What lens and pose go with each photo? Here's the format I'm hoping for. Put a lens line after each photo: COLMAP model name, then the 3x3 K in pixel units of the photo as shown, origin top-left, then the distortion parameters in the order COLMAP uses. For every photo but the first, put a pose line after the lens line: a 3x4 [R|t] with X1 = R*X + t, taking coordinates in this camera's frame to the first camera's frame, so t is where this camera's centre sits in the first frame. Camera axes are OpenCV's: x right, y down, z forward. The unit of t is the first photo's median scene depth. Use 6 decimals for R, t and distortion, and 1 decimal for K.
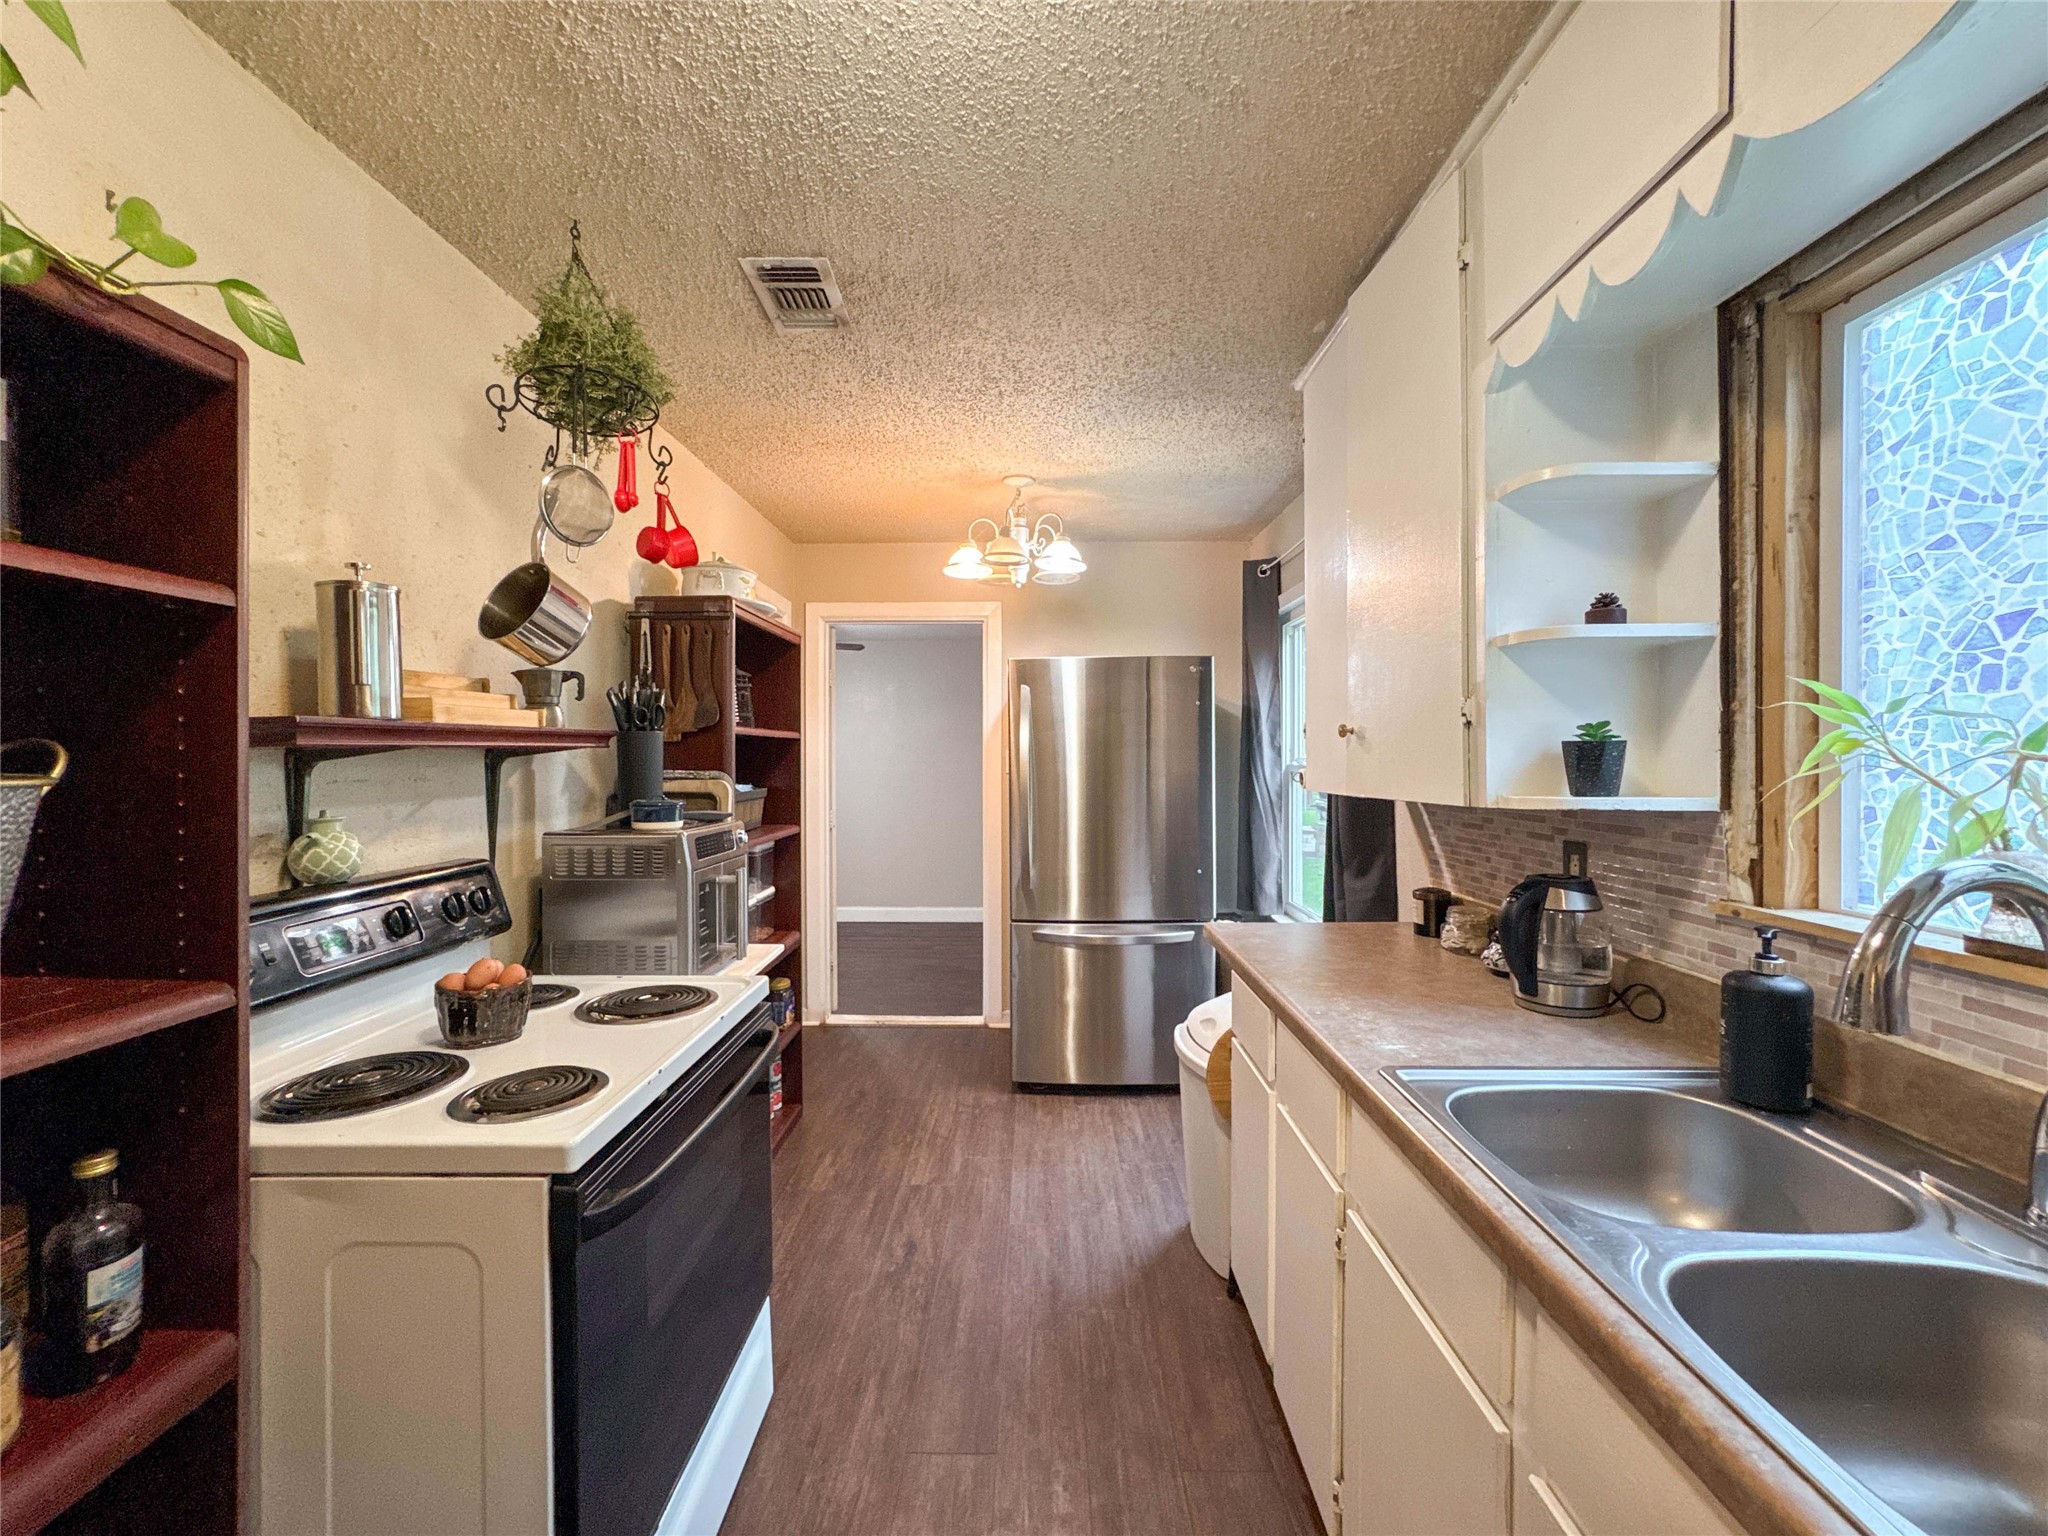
lens RADIAL K [[836.8, 0, 1020.8], [0, 836.8, 762.7], [0, 0, 1]] dist [-0.040545, 0.019465]
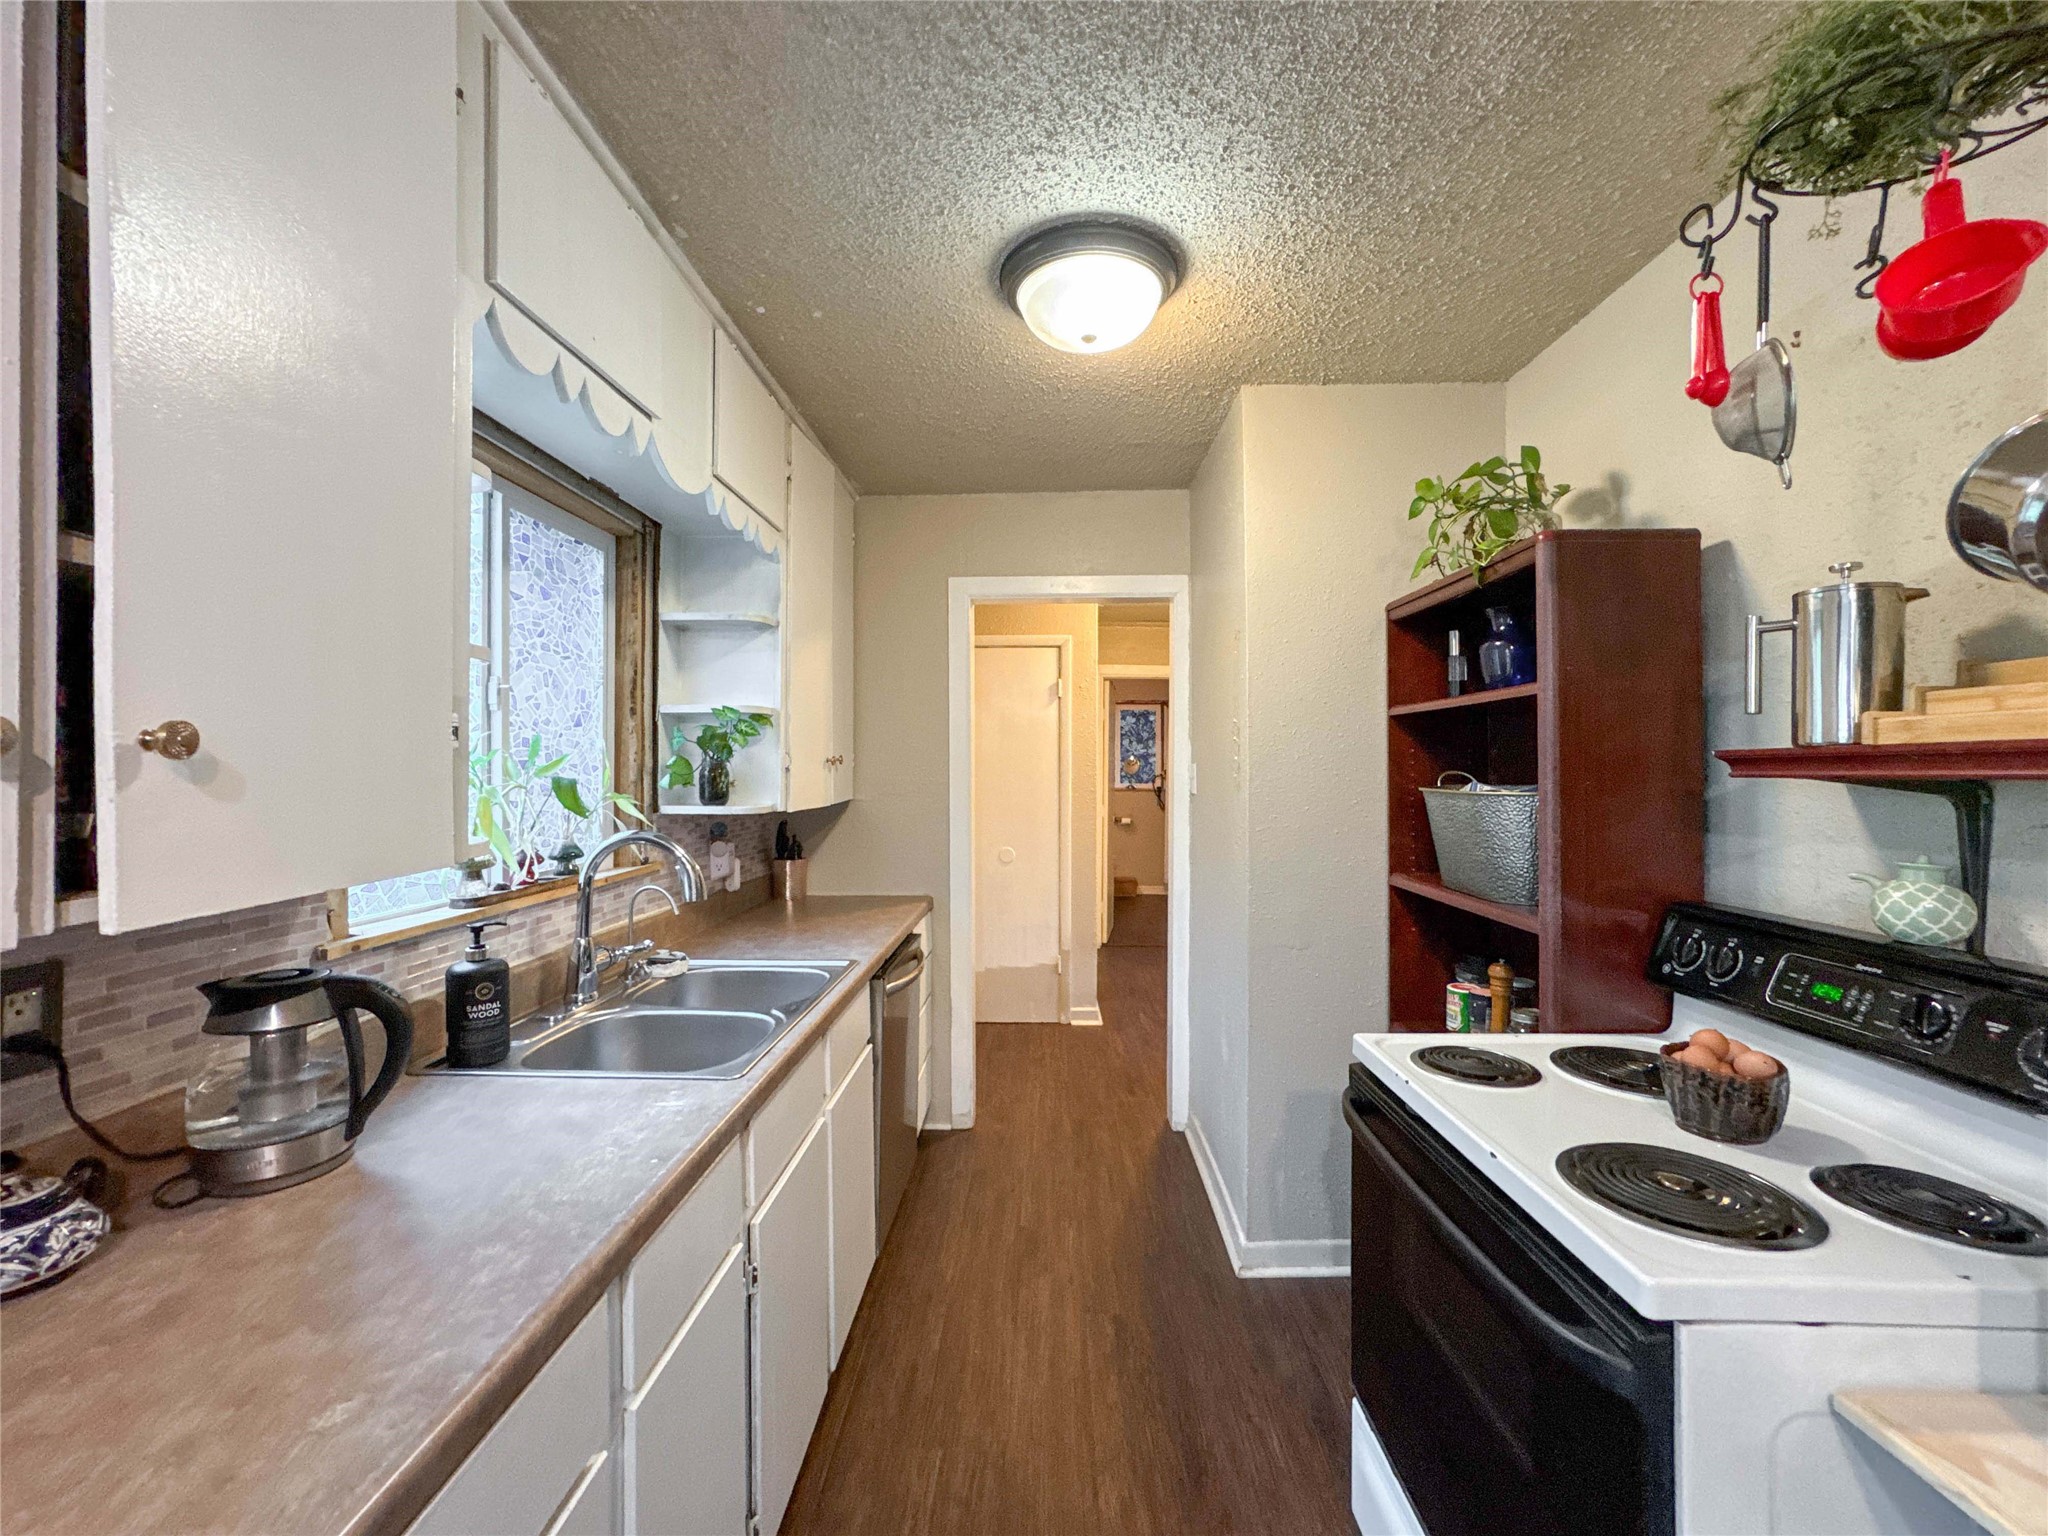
lens RADIAL K [[836.8, 0, 1020.8], [0, 836.8, 762.7], [0, 0, 1]] dist [-0.040545, 0.019465]
pose [[-0.999831, 0.004234, 0.017871, 0.024650], [0.004199, 0.999989, -0.002006, -0.023258], [-0.017879, -0.001931, -0.999838, 1.243916]]
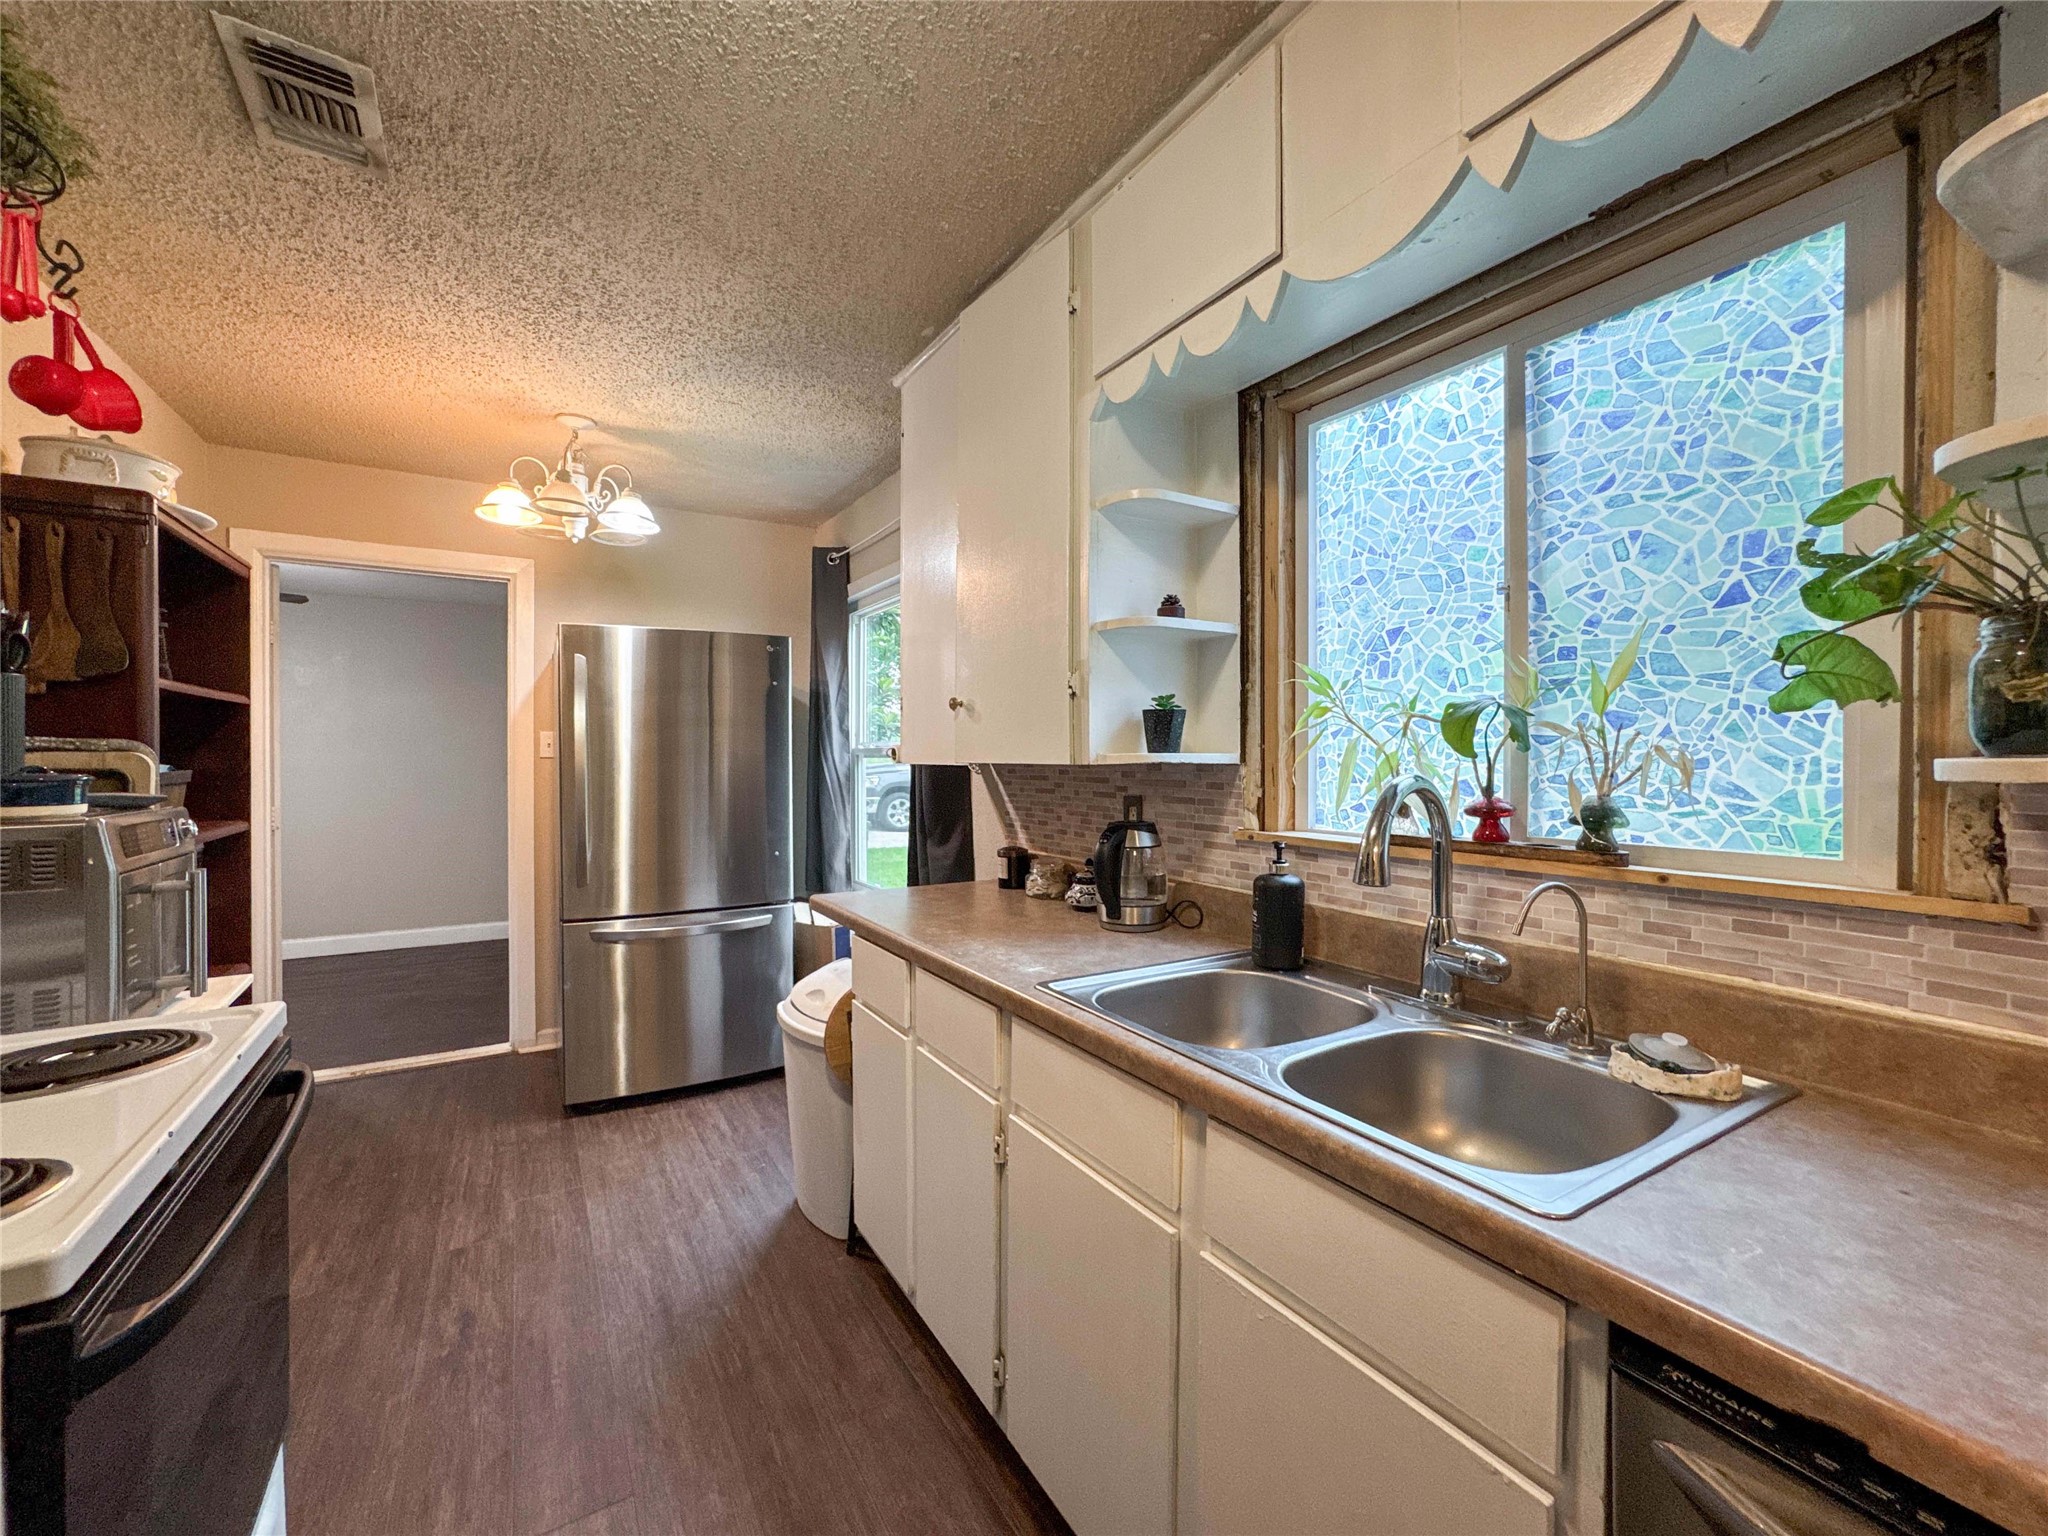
lens RADIAL K [[836.8, 0, 1020.8], [0, 836.8, 762.7], [0, 0, 1]] dist [-0.040545, 0.019465]
pose [[0.844590, -0.000819, 0.535414, -0.121832], [-0.000333, 0.999998, 0.002054, 0.035136], [-0.535414, -0.001913, 0.844588, 0.019425]]
